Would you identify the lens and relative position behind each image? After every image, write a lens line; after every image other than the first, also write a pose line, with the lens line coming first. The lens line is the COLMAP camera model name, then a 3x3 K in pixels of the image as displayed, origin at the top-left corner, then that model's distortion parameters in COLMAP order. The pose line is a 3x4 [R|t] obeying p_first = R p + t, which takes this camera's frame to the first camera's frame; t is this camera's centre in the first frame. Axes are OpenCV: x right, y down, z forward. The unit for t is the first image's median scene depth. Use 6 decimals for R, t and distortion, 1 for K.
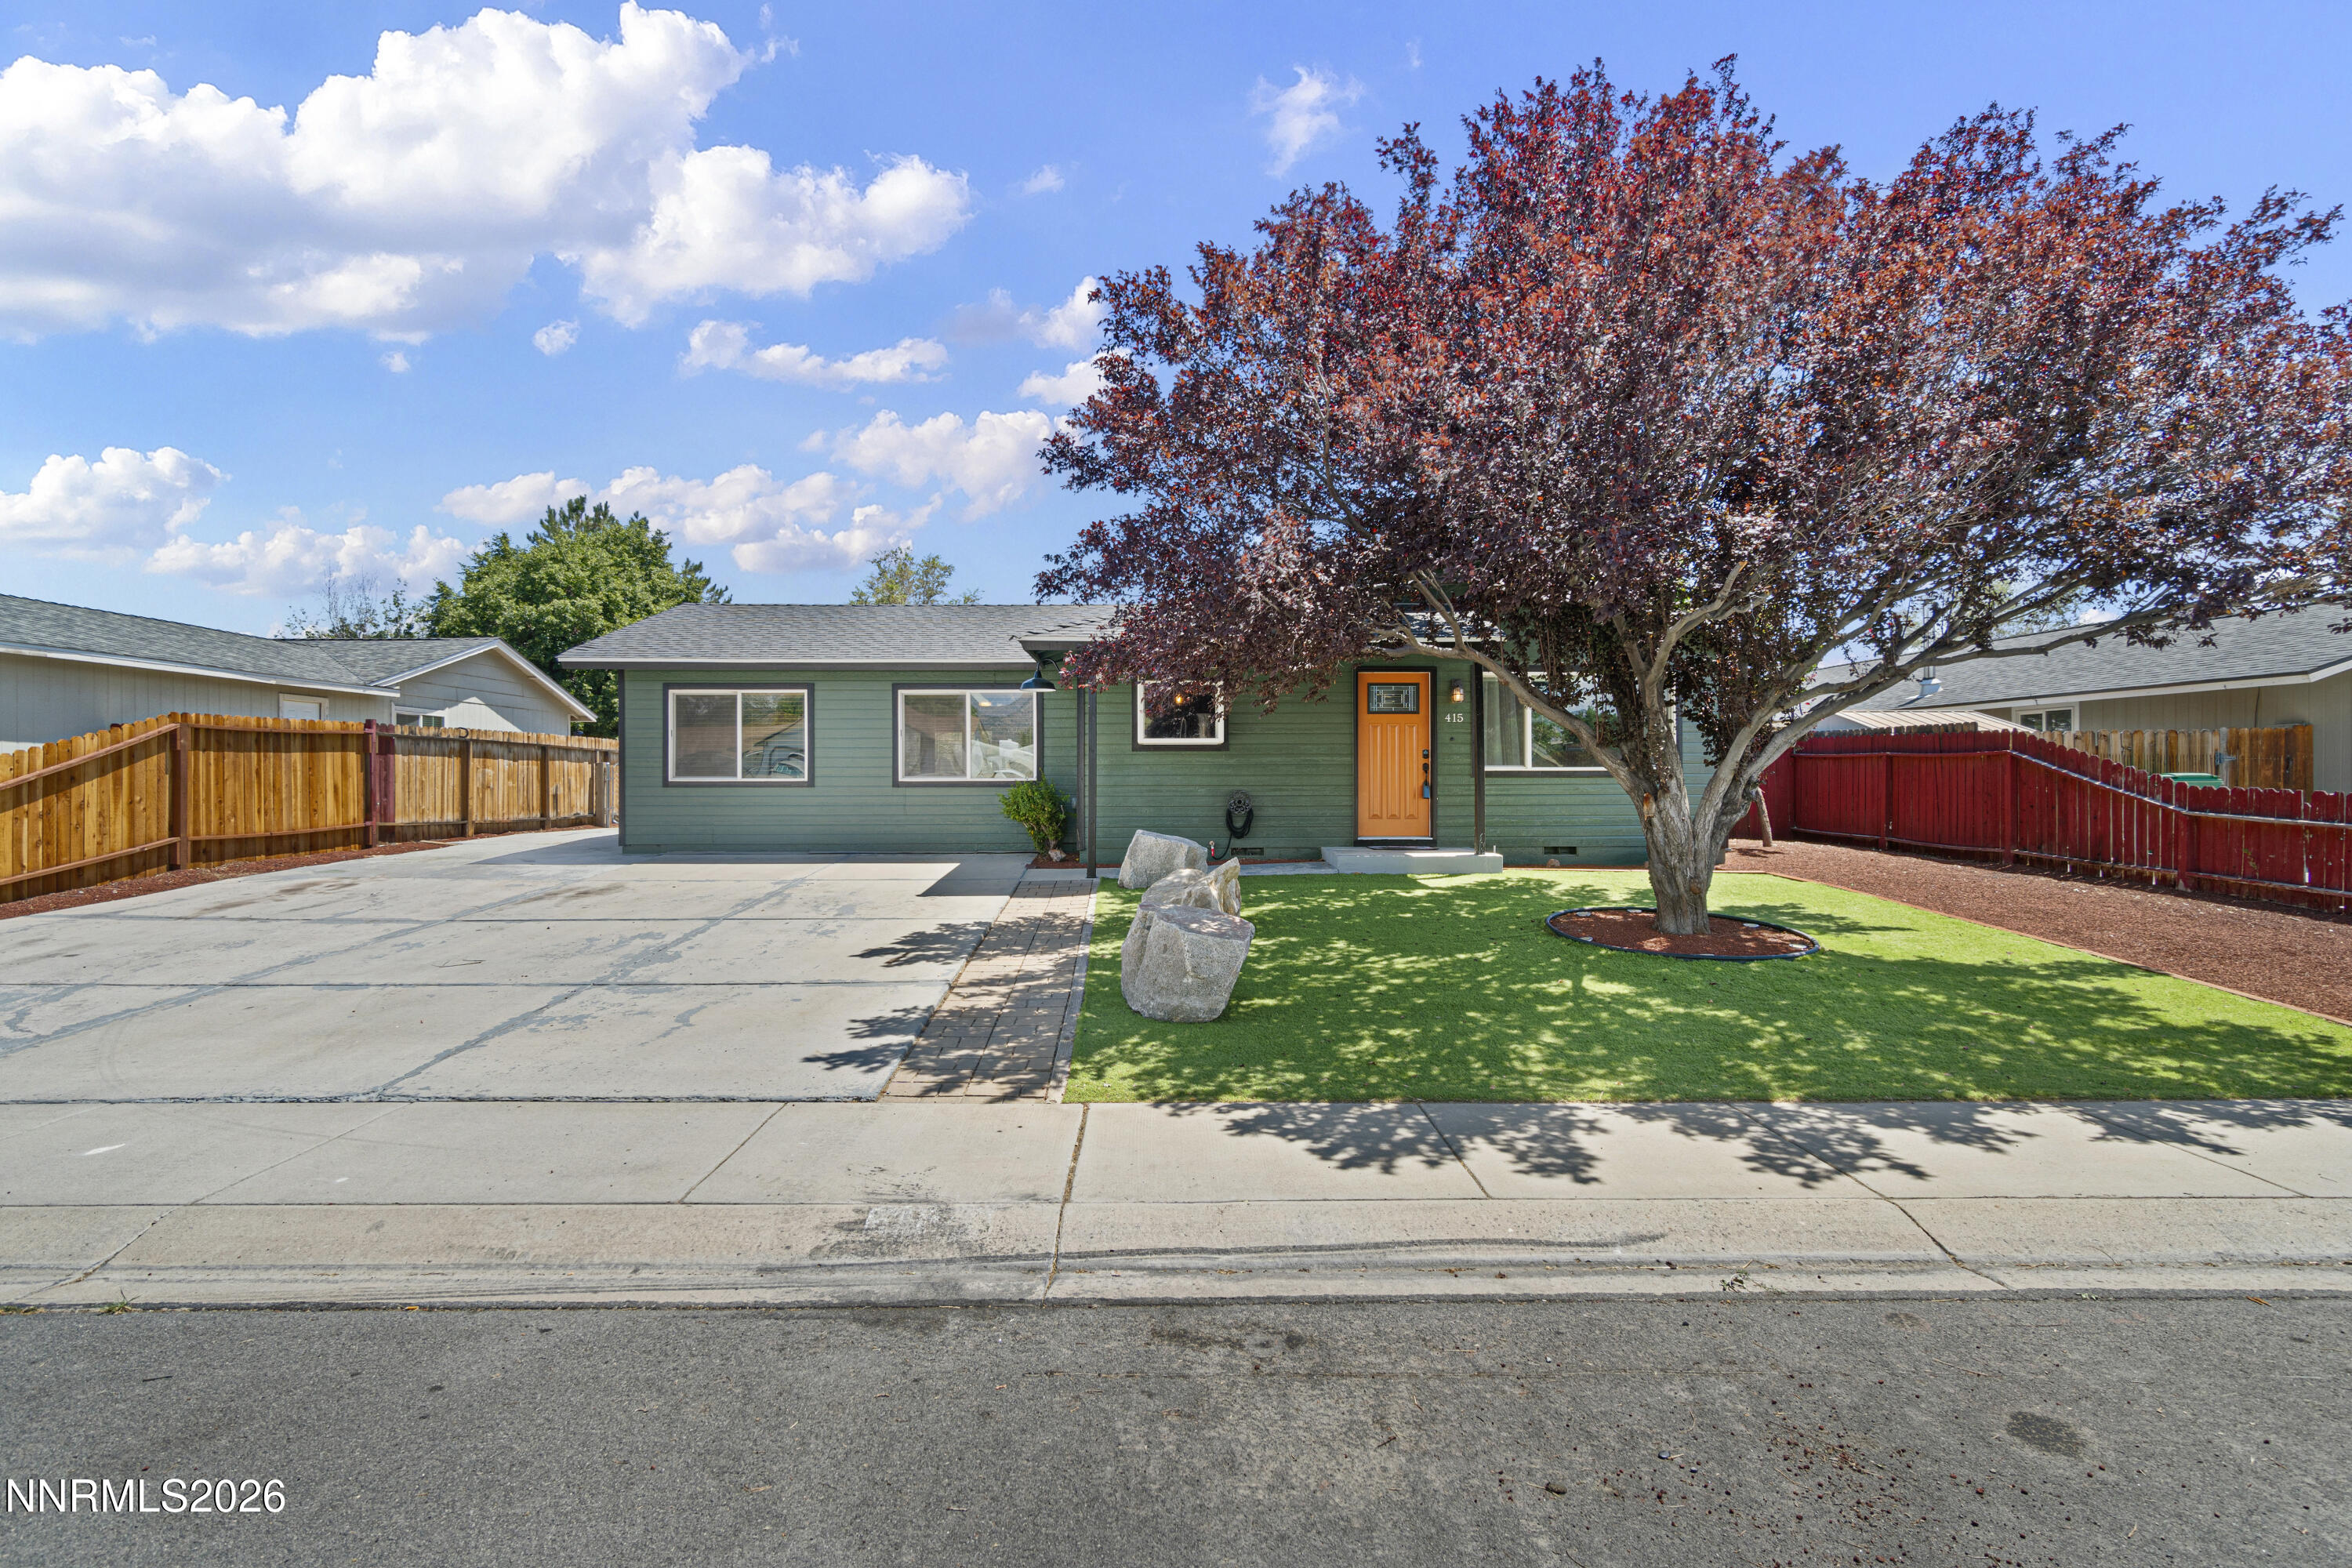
lens RADIAL K [[1128.7, 0, 1182.2], [0, 1128.7, 776.0], [0, 0, 1]] dist [0.000715, 0.000393]
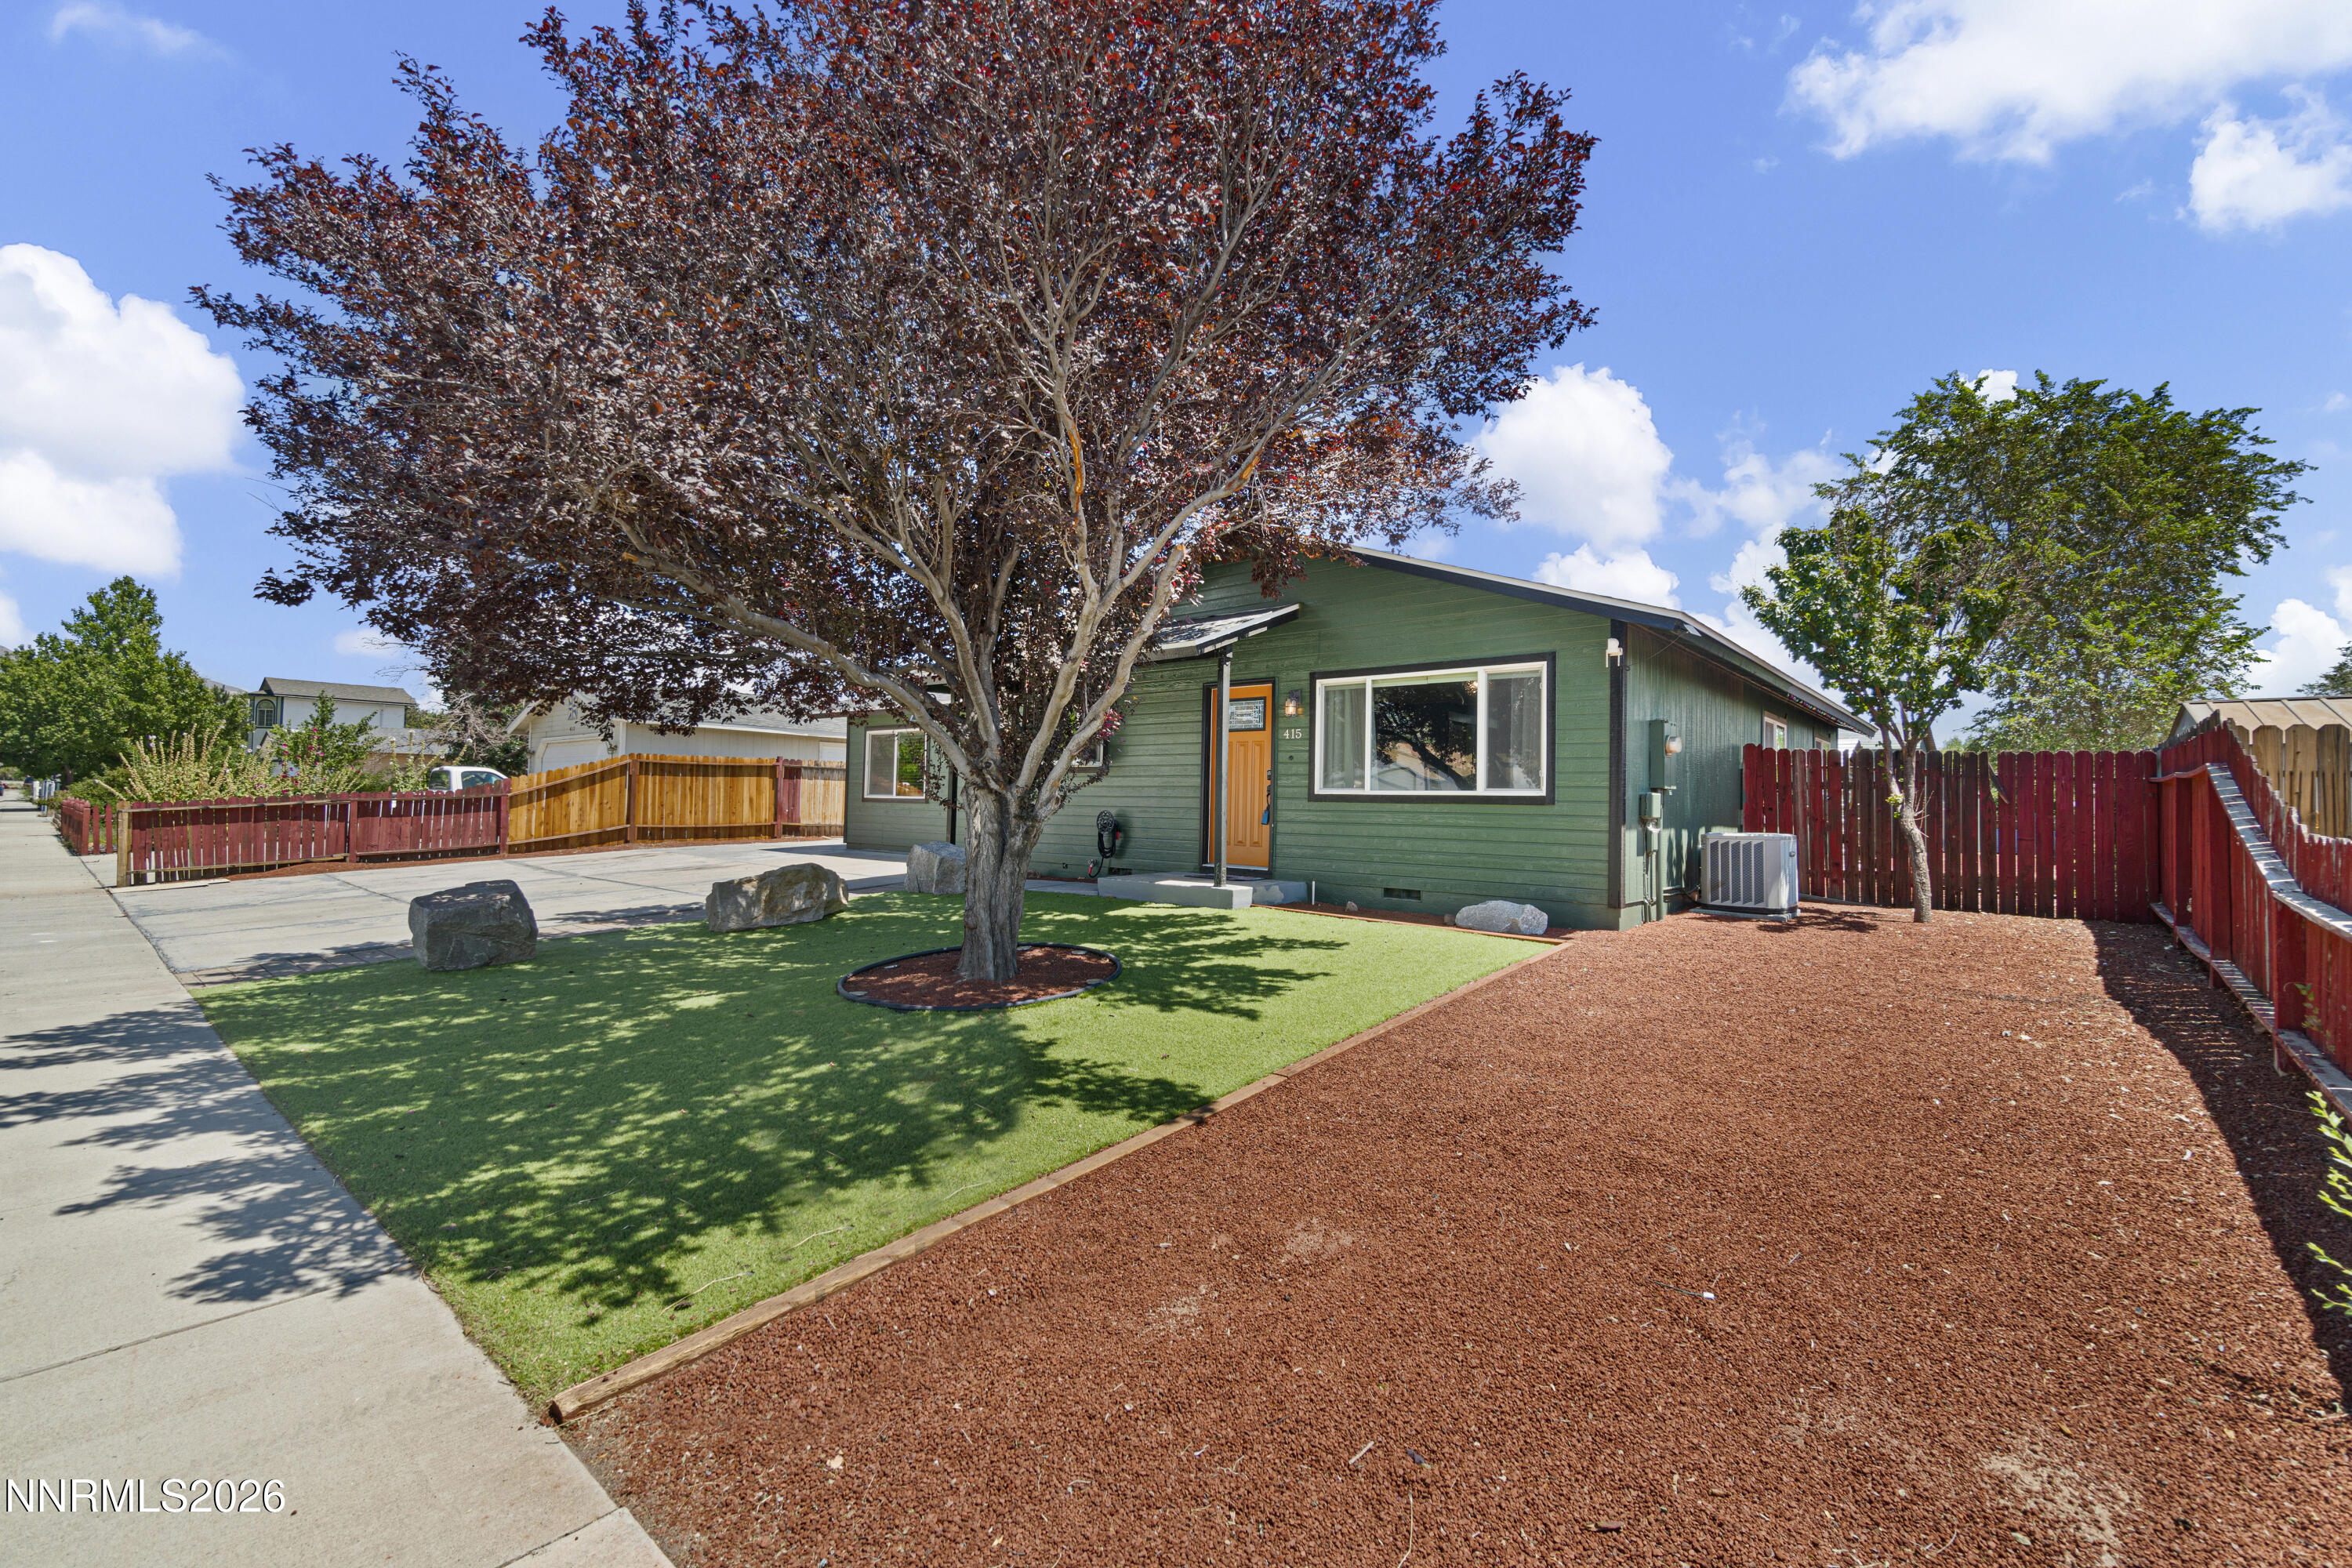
lens RADIAL K [[1018.6, 0, 1182.3], [0, 1018.6, 786.1], [0, 0, 1]] dist [-0.003803, -0.001582]
pose [[0.753688, 0.003349, -0.657224, 0.684943], [-0.019090, 0.999677, -0.016799, 0.004353], [0.656955, 0.025207, 0.753508, 0.338790]]
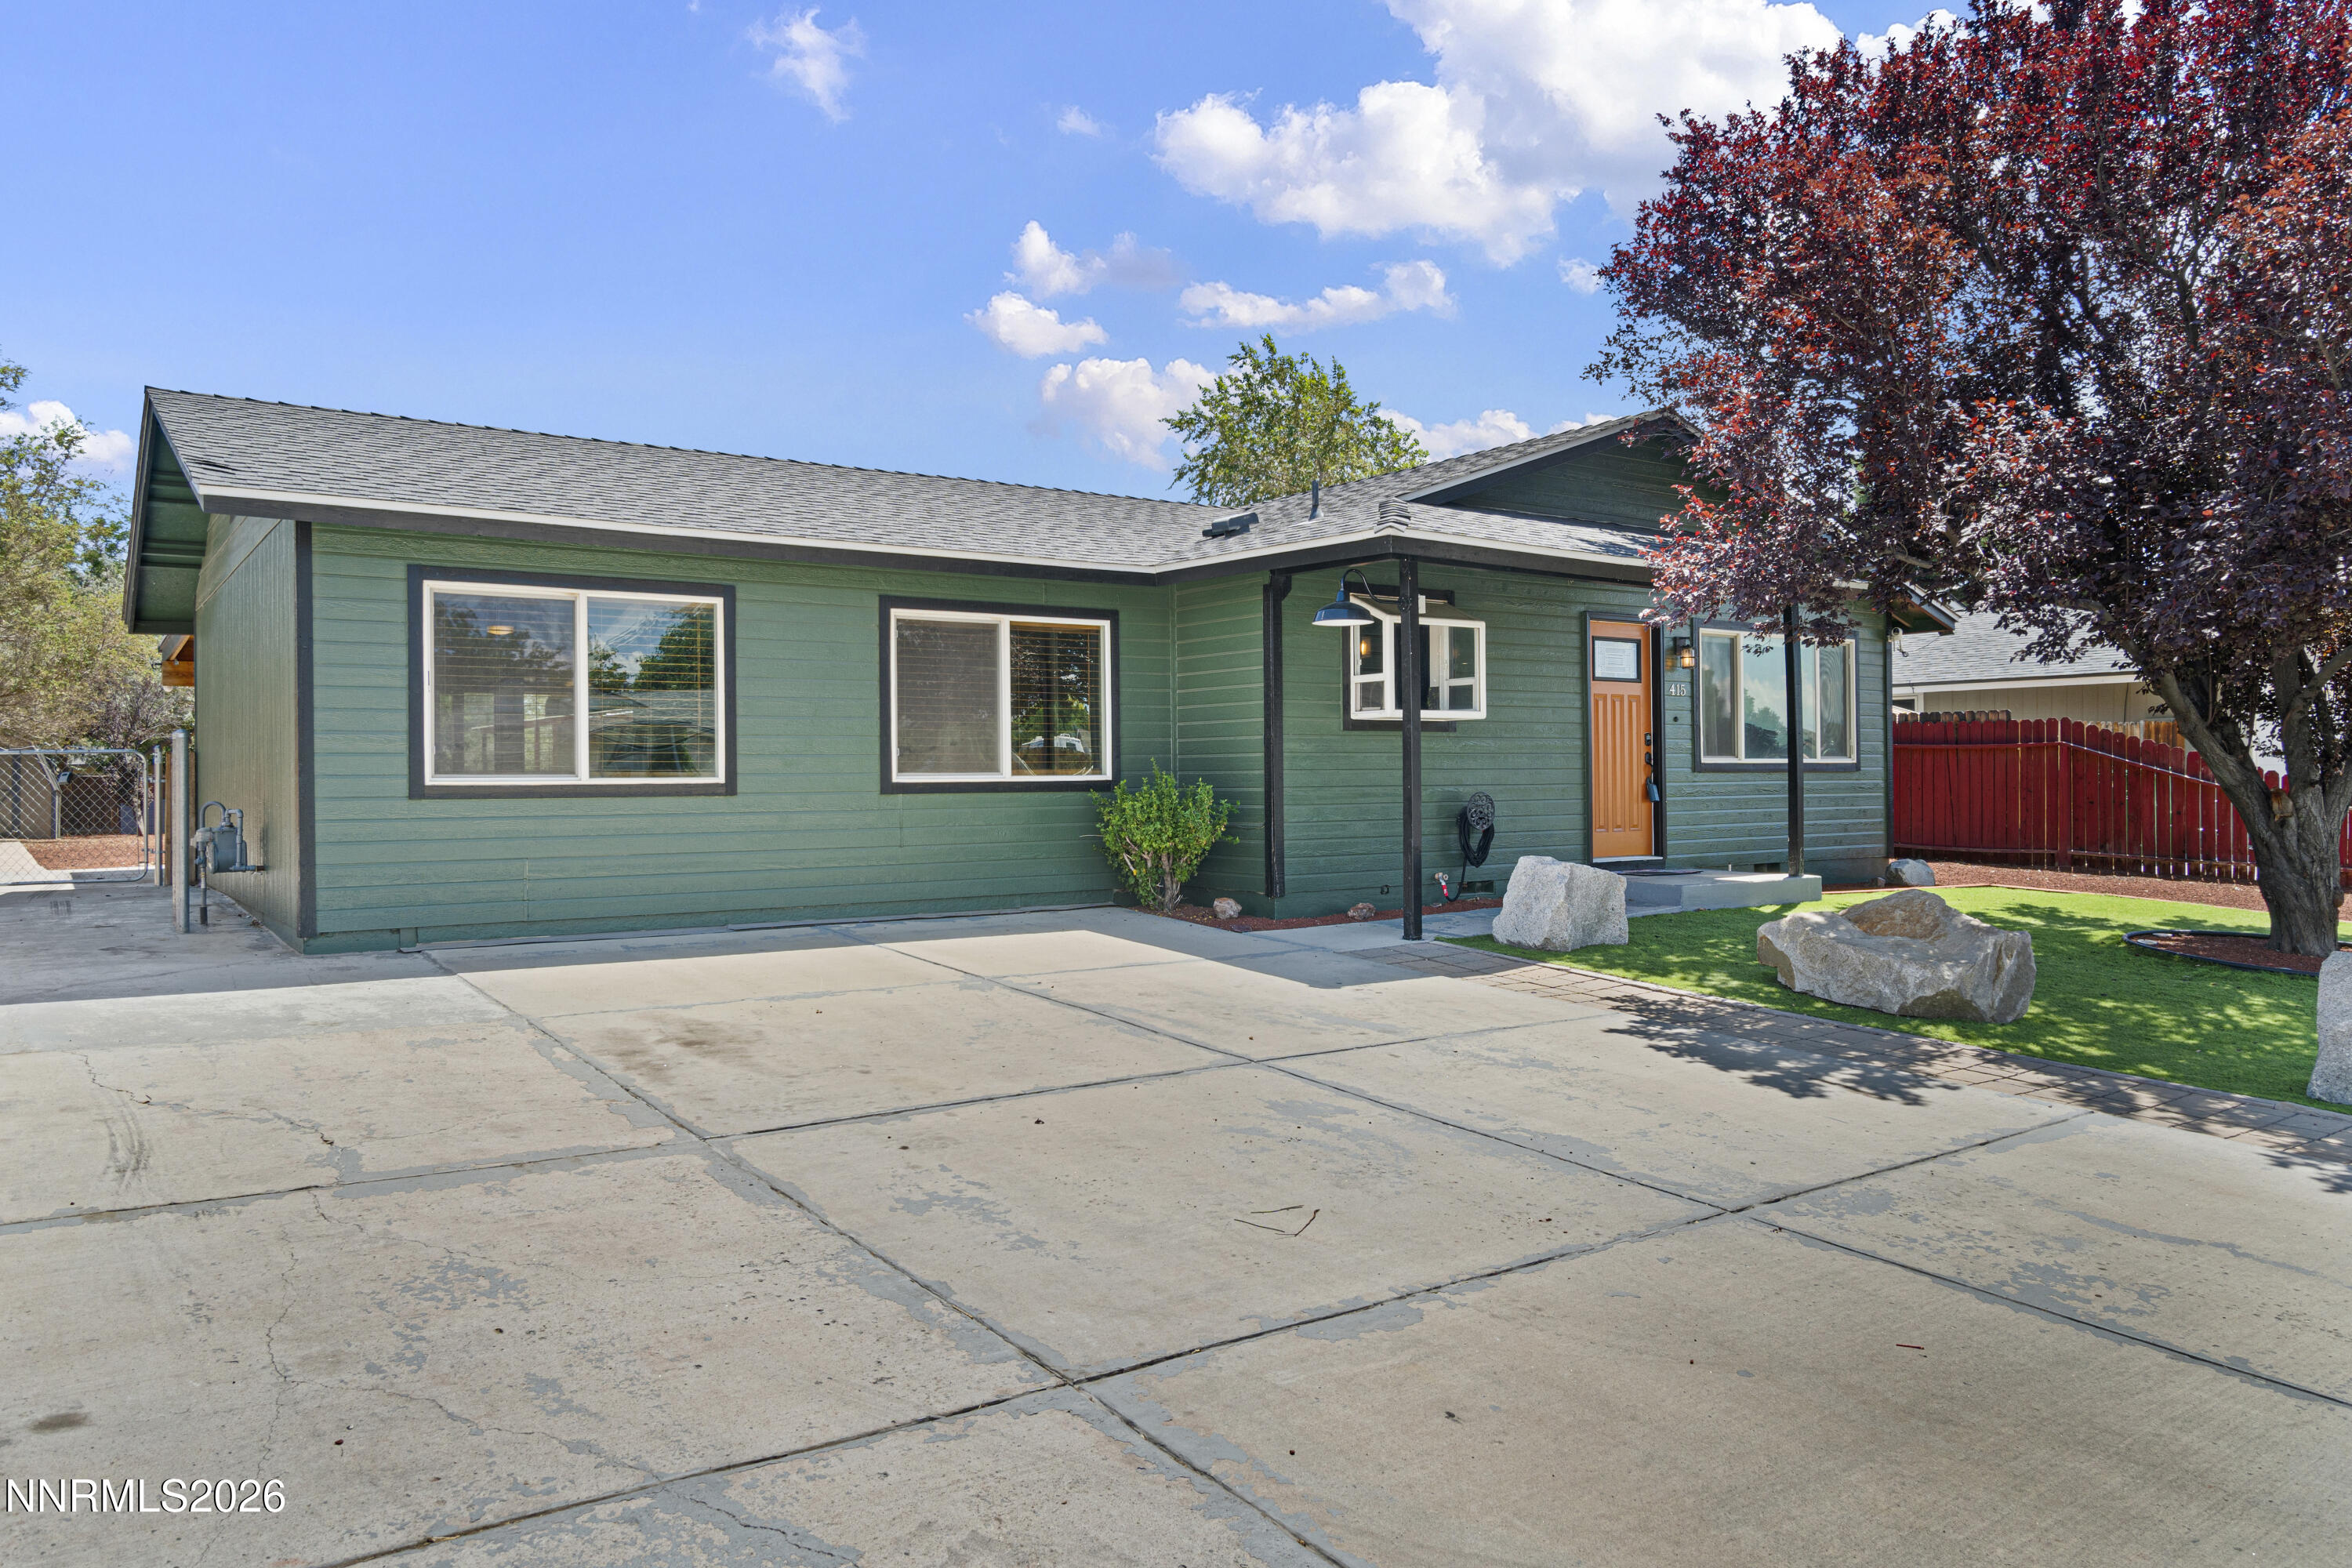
lens RADIAL K [[1635.5, 0, 1166.0], [0, 1635.5, 770.0], [0, 0, 1]] dist [-0.007904, 0.010654]
pose [[0.827254, -0.000716, 0.561828, -0.606630], [0.004339, 0.999978, -0.005114, 0.003694], [-0.561812, 0.006668, 0.827238, 0.313596]]
